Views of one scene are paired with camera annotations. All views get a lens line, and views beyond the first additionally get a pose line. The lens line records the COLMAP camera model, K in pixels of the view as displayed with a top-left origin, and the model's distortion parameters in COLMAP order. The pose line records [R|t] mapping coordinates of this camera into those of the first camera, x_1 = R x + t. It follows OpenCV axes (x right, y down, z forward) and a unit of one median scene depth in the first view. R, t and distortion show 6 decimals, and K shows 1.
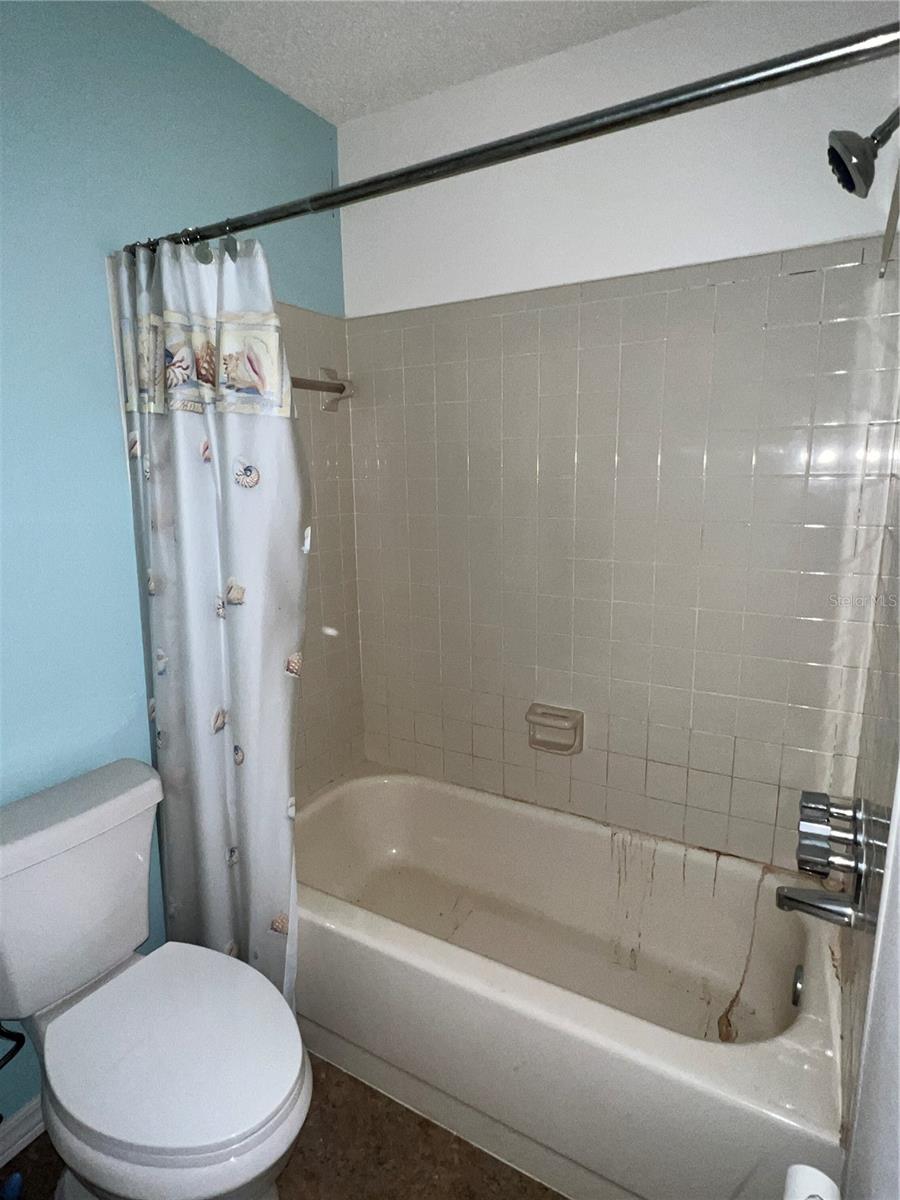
lens RADIAL K [[658.4, 0, 450.0], [0, 658.4, 600.0], [0, 0, 1]] dist [-0.000841, -0.000779]
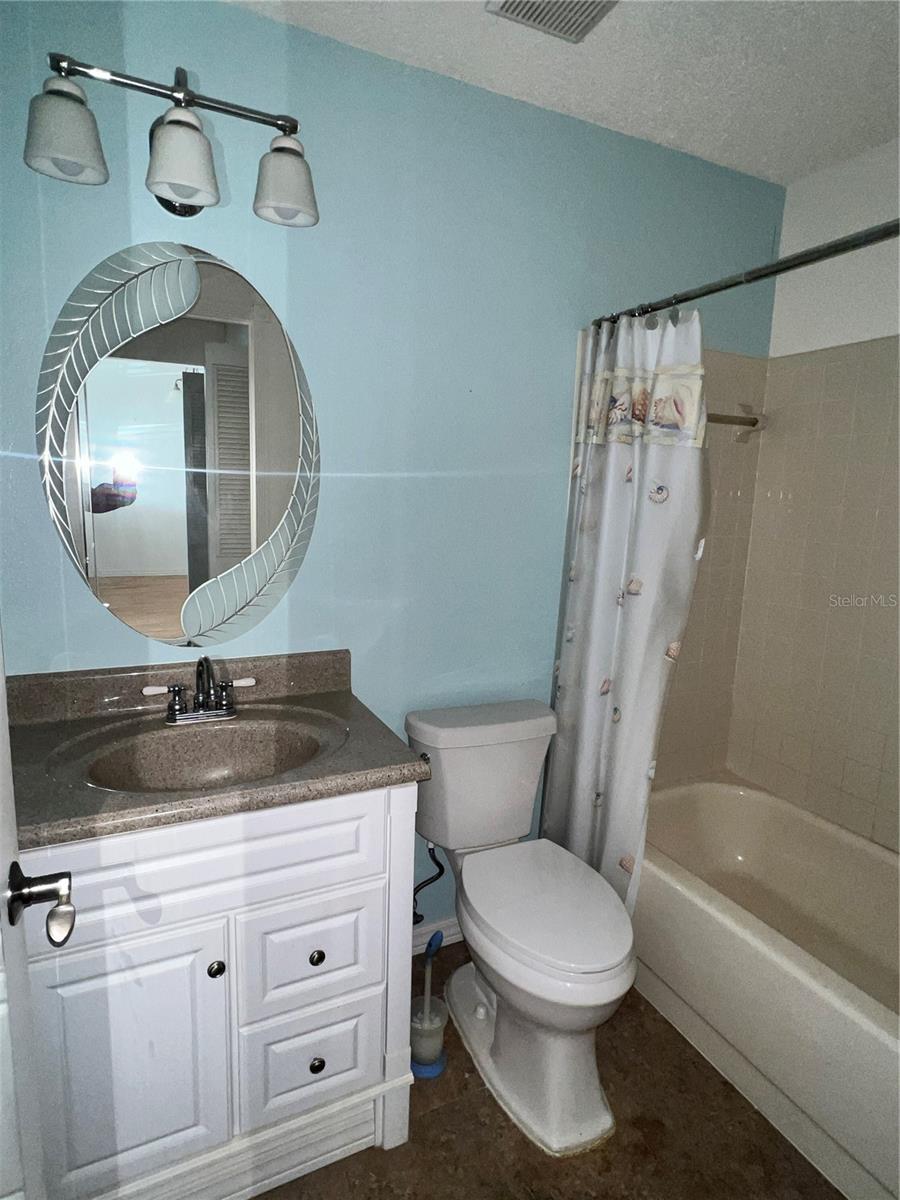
lens RADIAL K [[658.4, 0, 450.0], [0, 658.4, 600.0], [0, 0, 1]] dist [-0.000841, -0.000779]
pose [[0.830315, 0.131508, -0.541556, 0.065210], [-0.156350, 0.987702, 0.000130, 0.071066], [0.534913, 0.084565, 0.840665, -0.240927]]
